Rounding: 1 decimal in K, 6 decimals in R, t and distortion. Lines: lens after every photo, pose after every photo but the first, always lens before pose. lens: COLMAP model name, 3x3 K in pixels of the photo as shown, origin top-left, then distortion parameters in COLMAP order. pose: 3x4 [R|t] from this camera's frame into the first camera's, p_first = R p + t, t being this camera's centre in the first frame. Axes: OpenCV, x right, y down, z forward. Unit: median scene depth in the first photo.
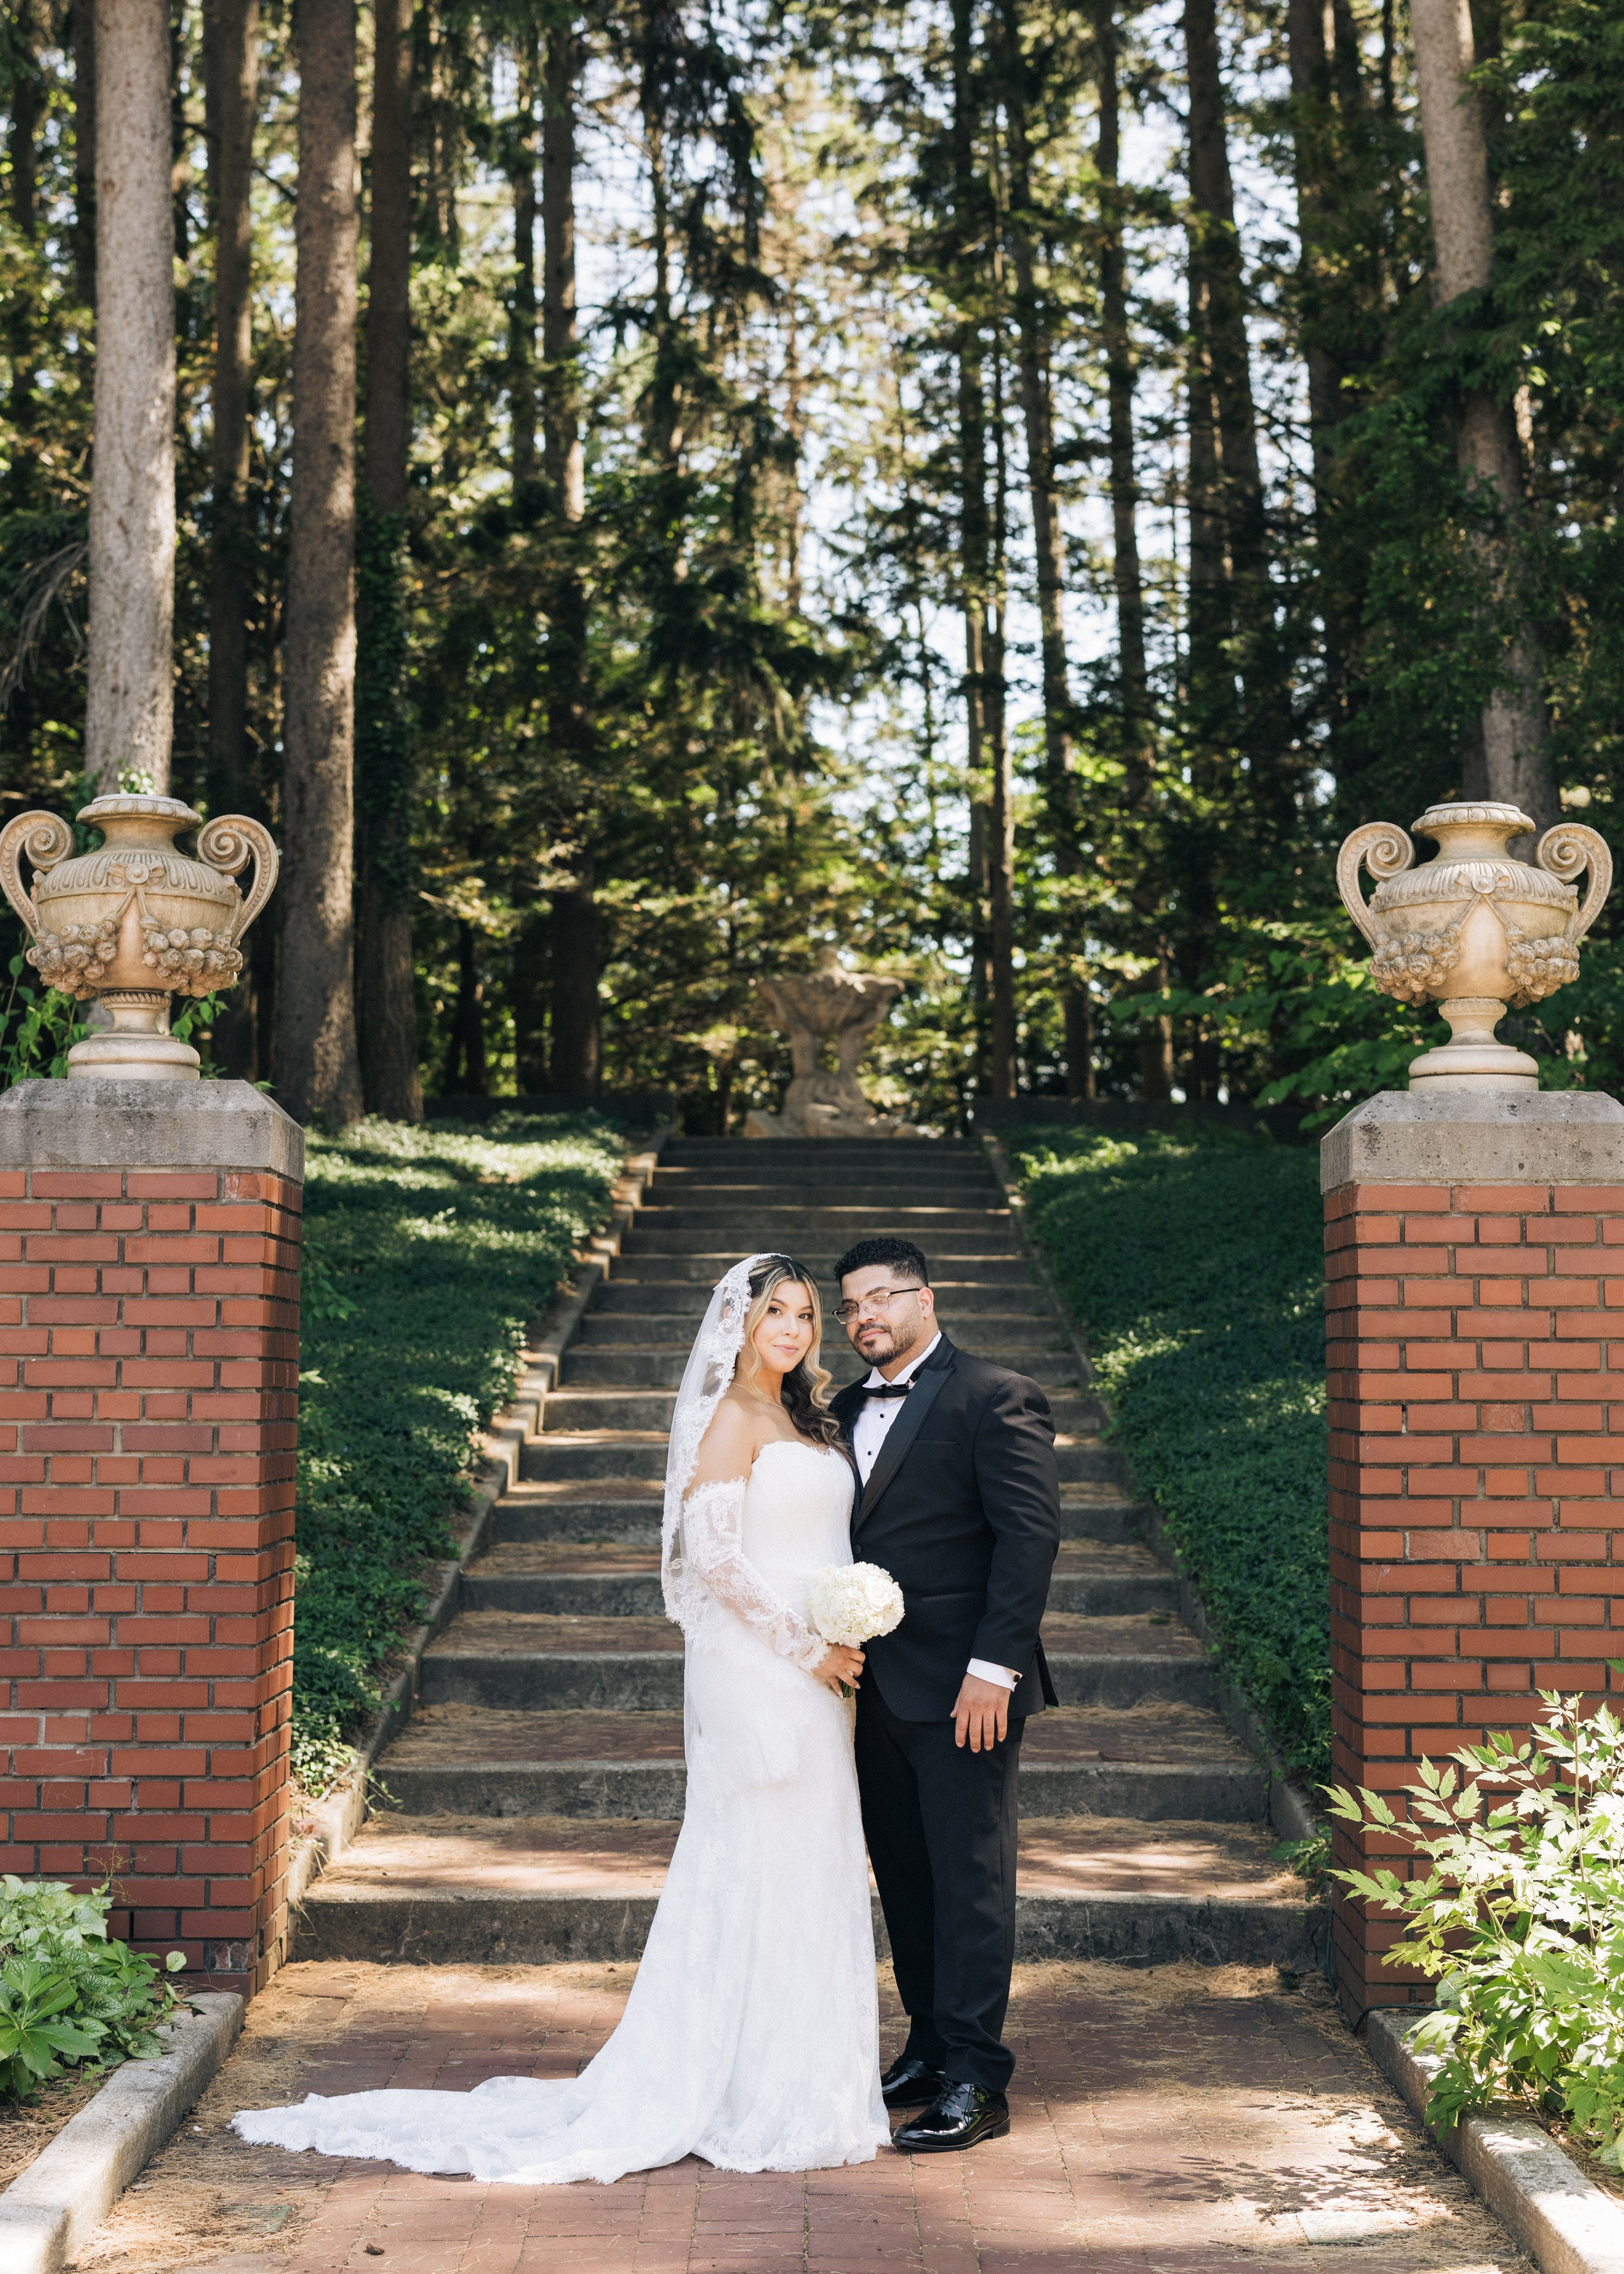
lens RADIAL K [[3668.6, 0, 803.8], [0, 3668.6, 1058.3], [0, 0, 1]] dist [0.016726, 0.053253]
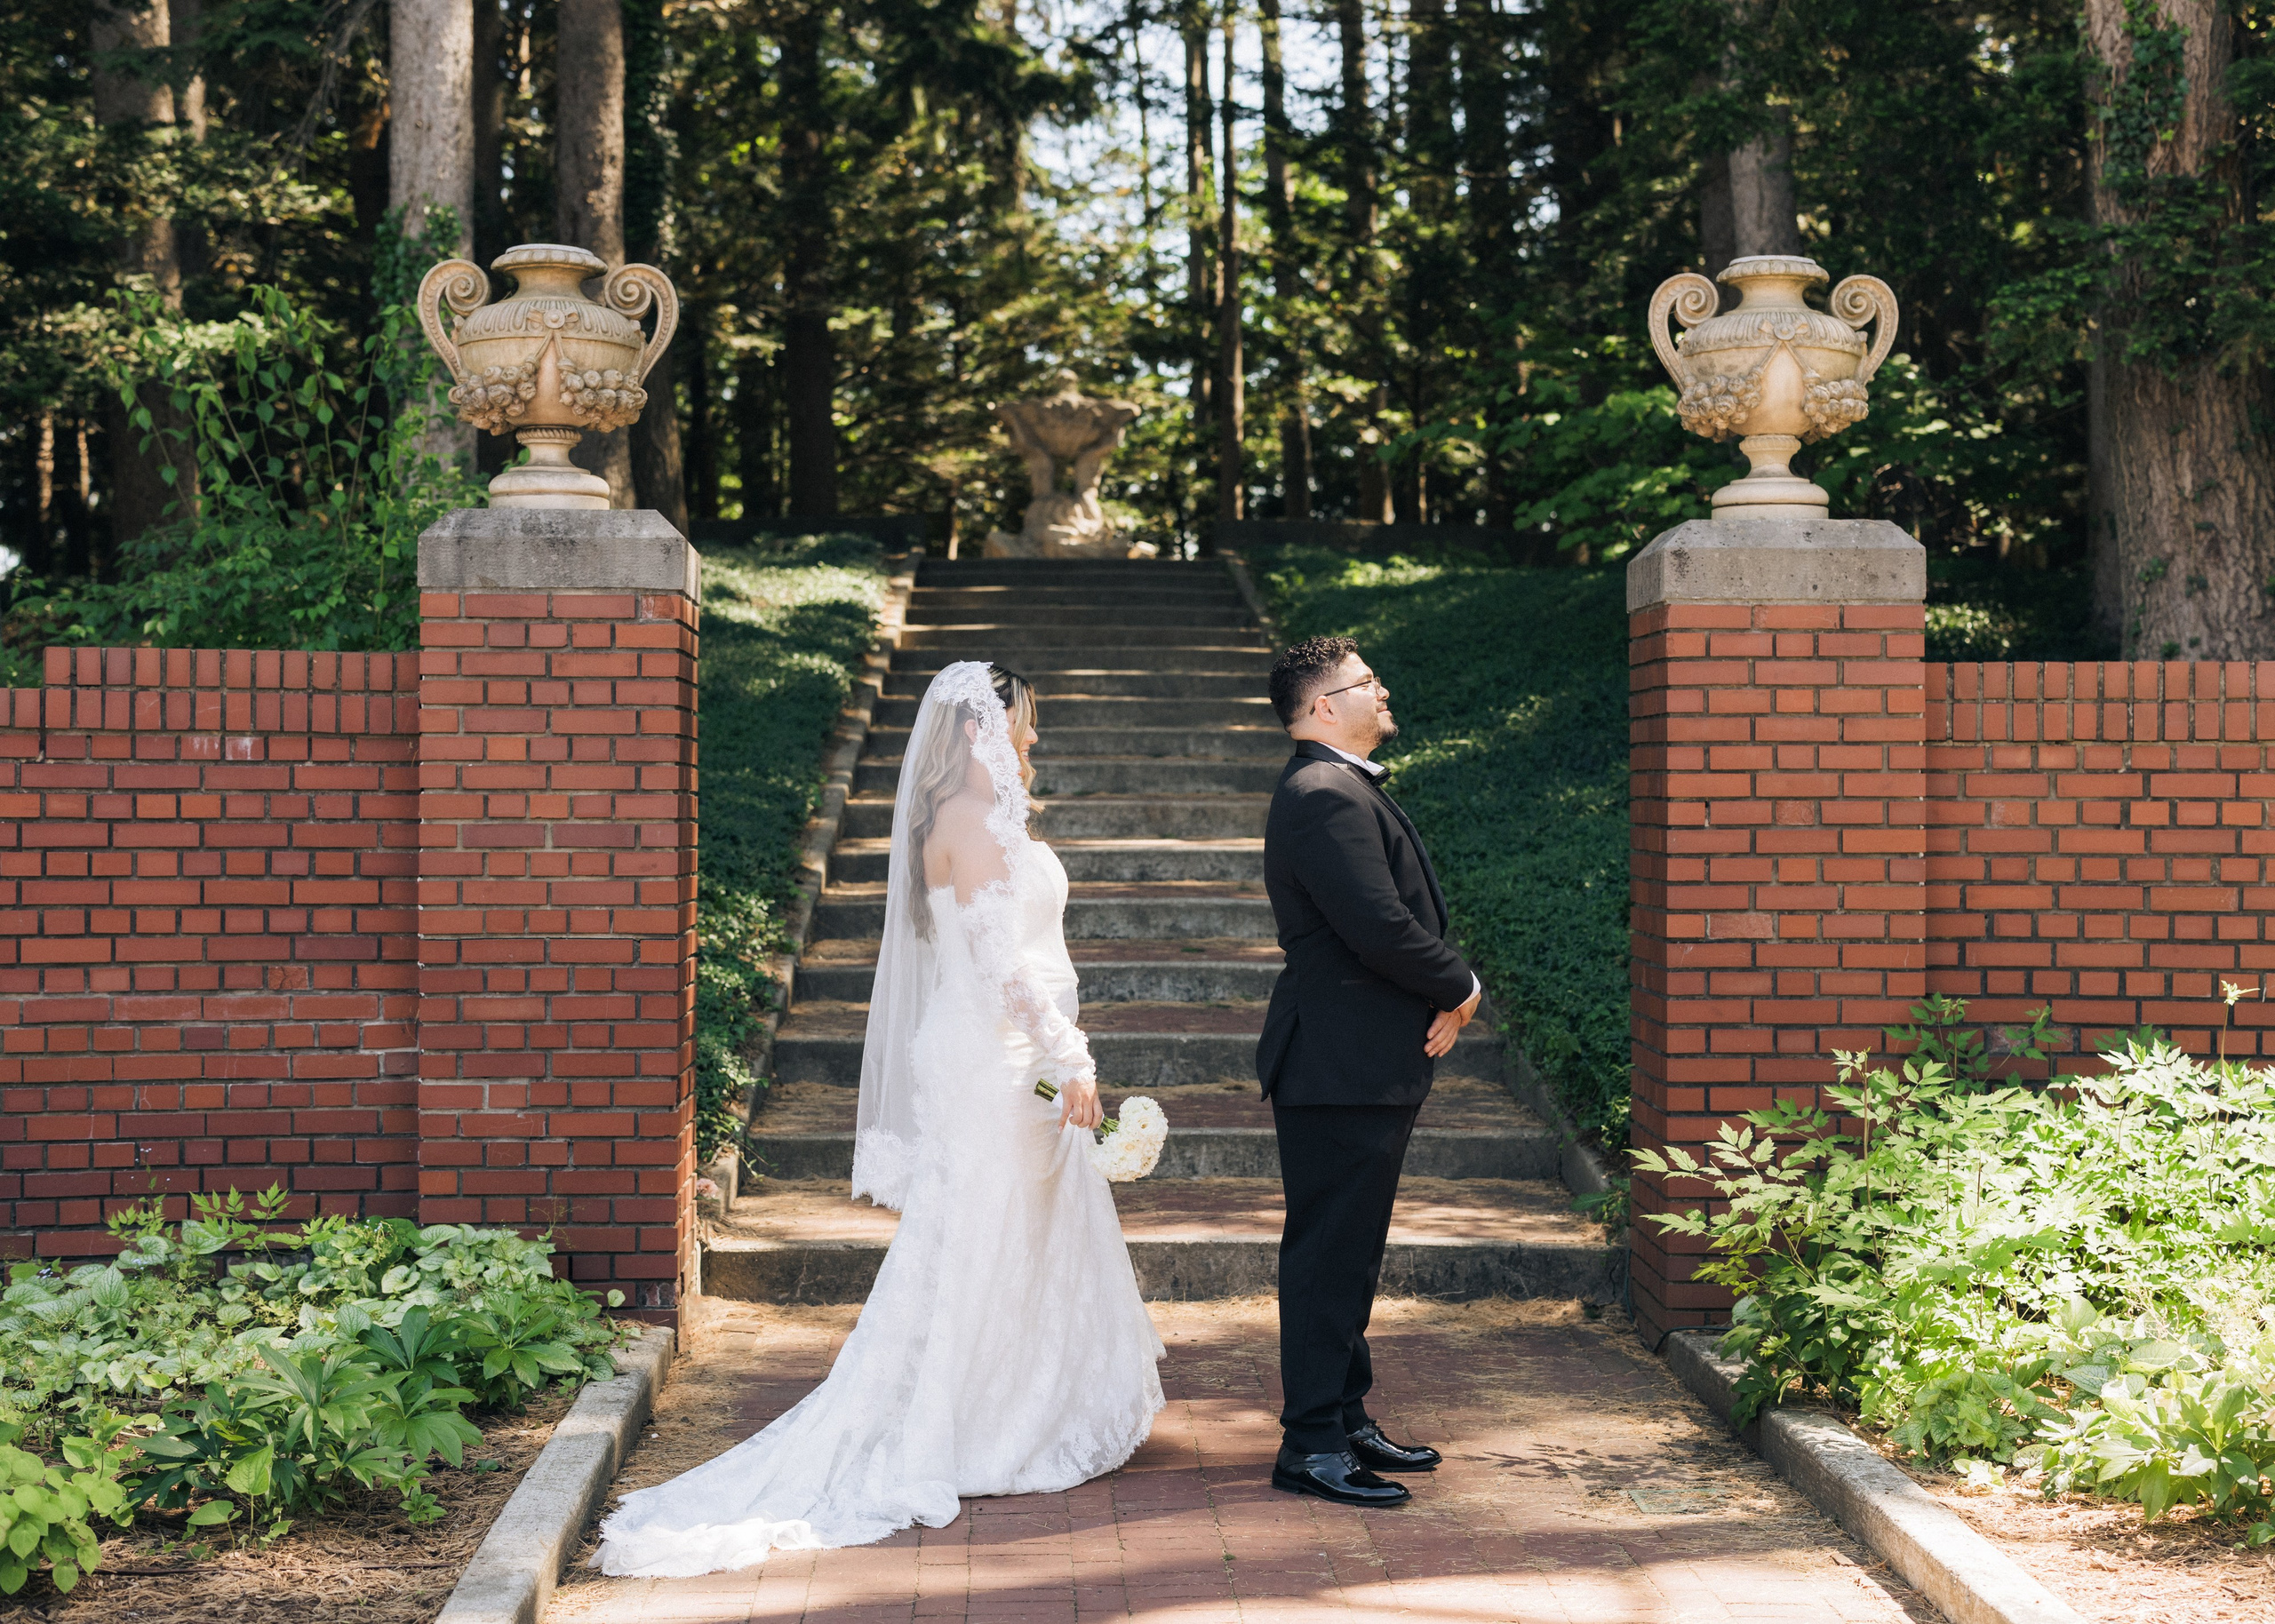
lens RADIAL K [[3638.4, 0, 1147.0], [0, 3638.4, 824.5], [0, 0, 1]] dist [0.011460, 0.093646]
pose [[0.999166, -0.003452, 0.040681, -0.050231], [-0.000418, 0.995501, 0.094752, -0.003403], [-0.040825, -0.094690, 0.994669, -0.092192]]
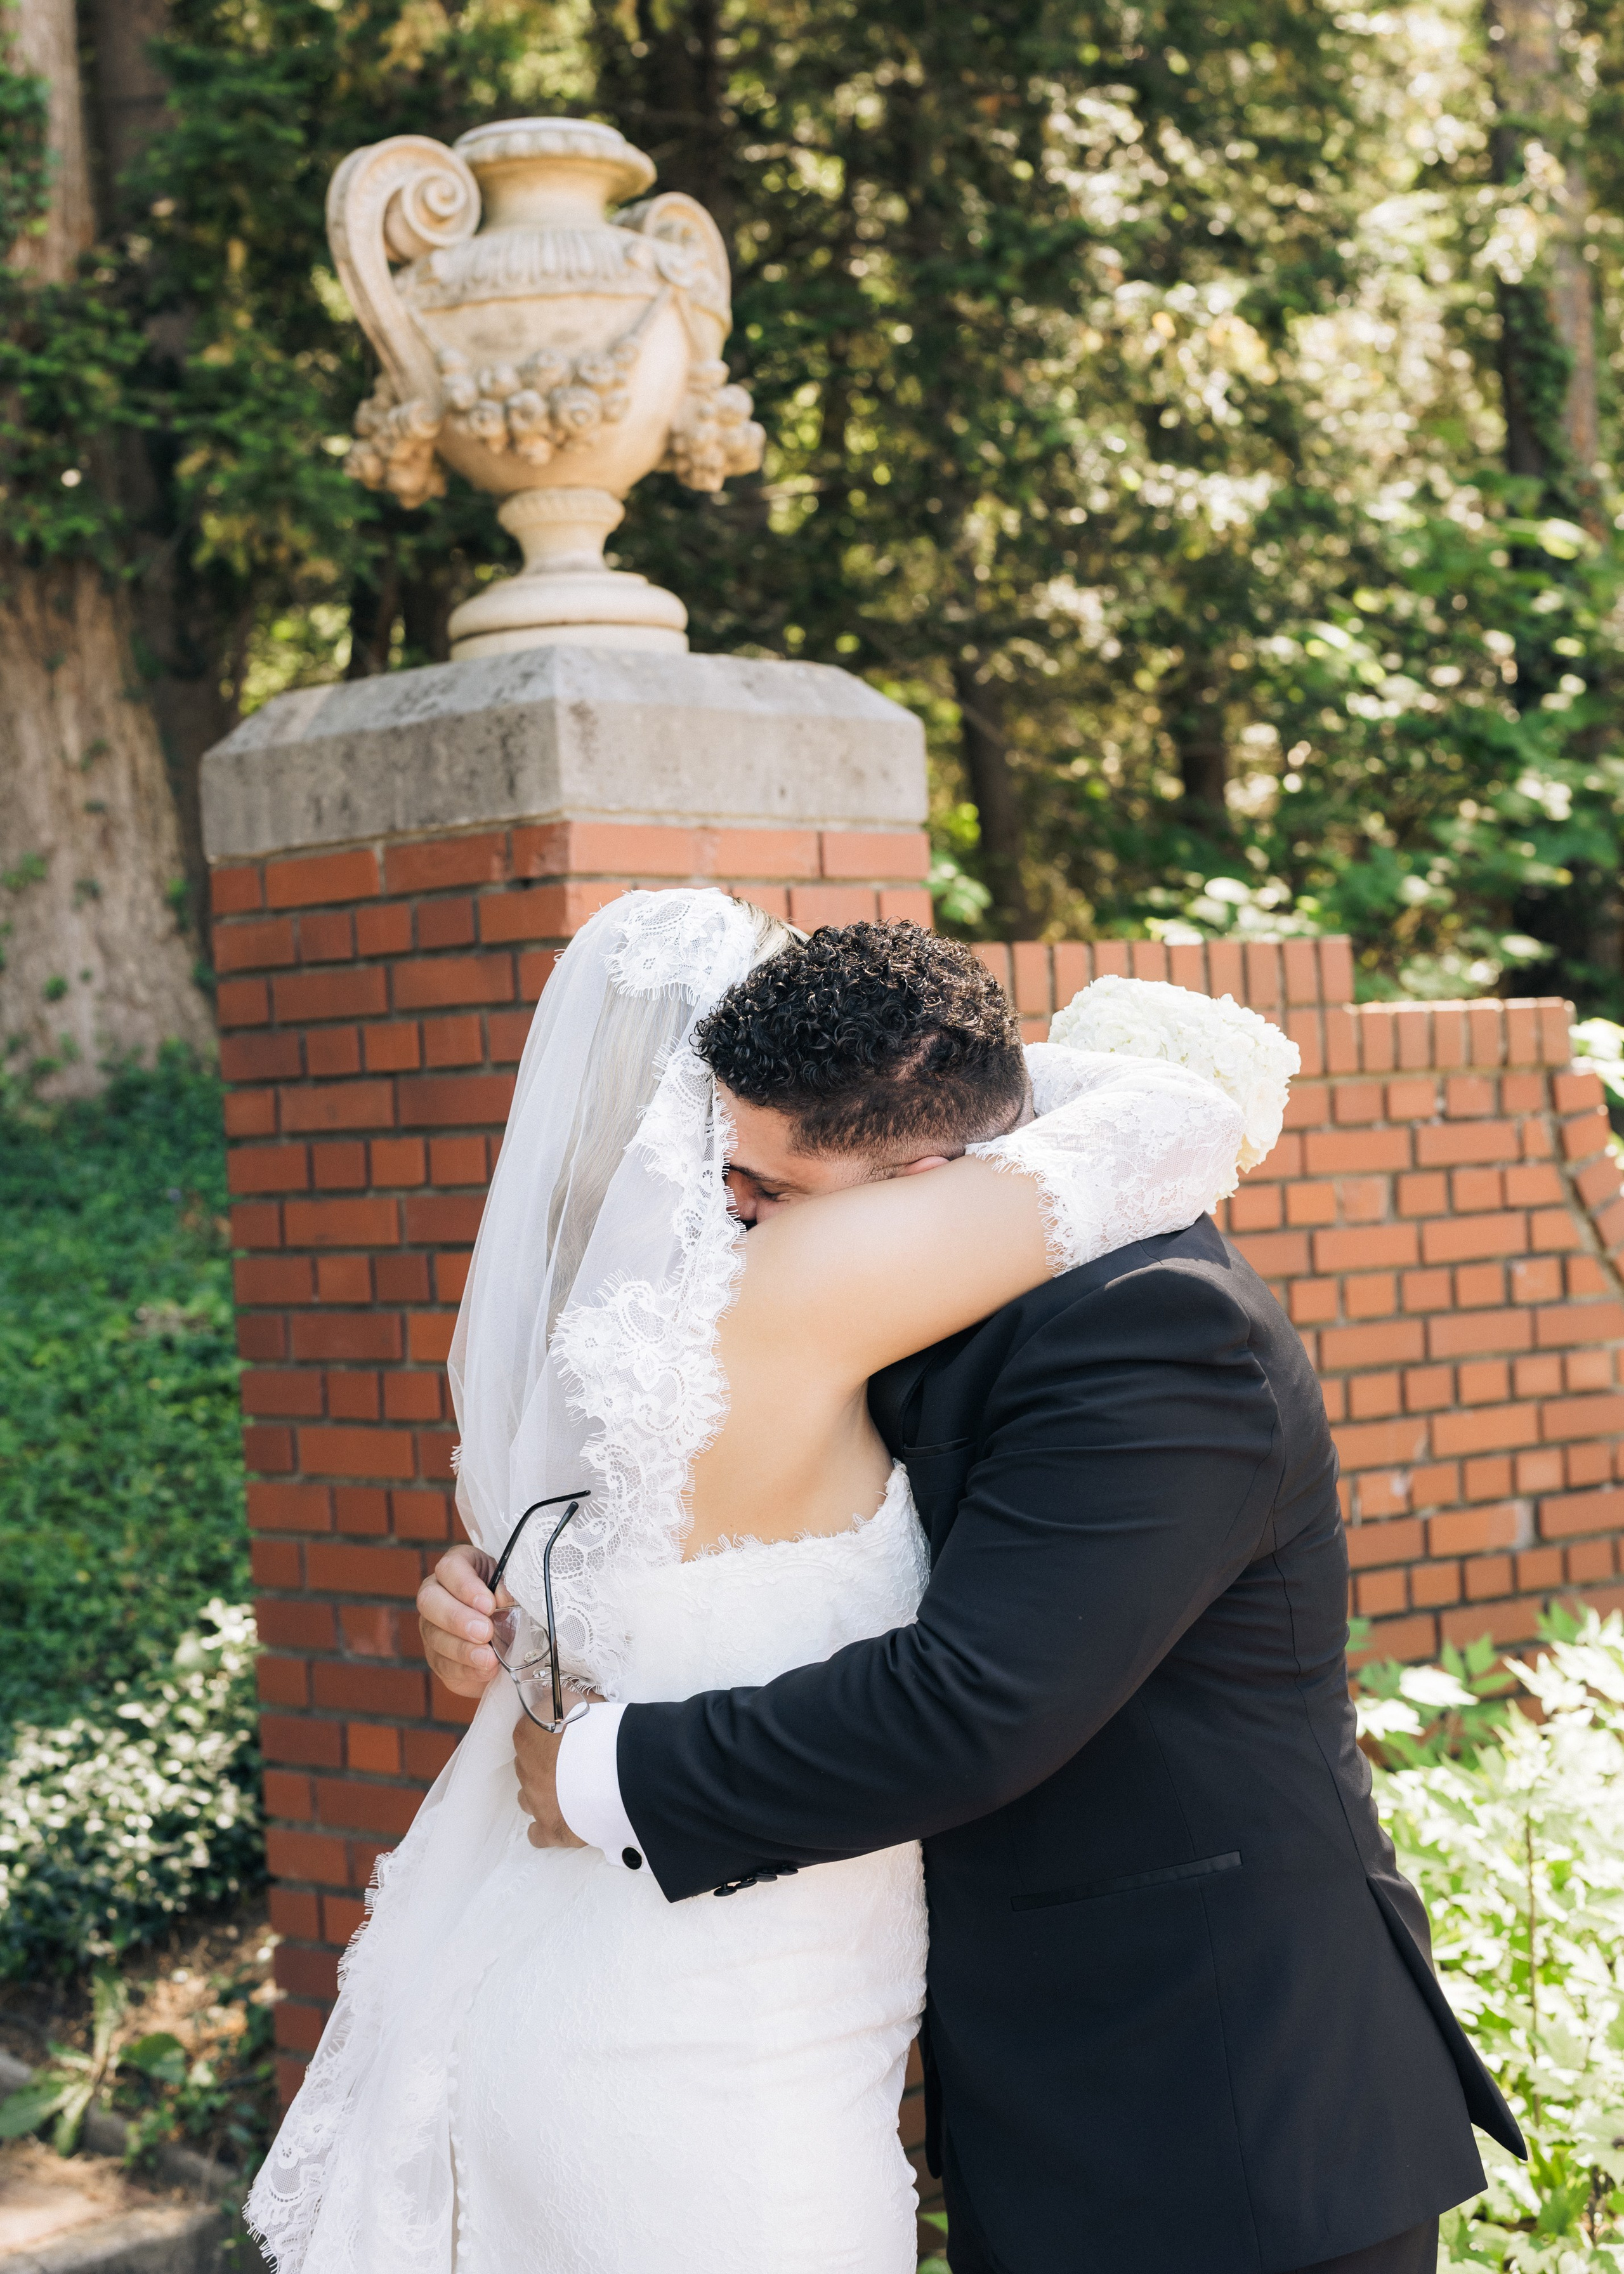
lens RADIAL K [[3527.8, 0, 772.0], [0, 3527.8, 1030.9], [0, 0, 1]] dist [0.030662, -0.068136]
pose [[0.647659, -0.023538, 0.761566, -0.198666], [-0.006993, 0.999297, 0.036834, 0.044310], [-0.761898, -0.029182, 0.647039, 0.645279]]
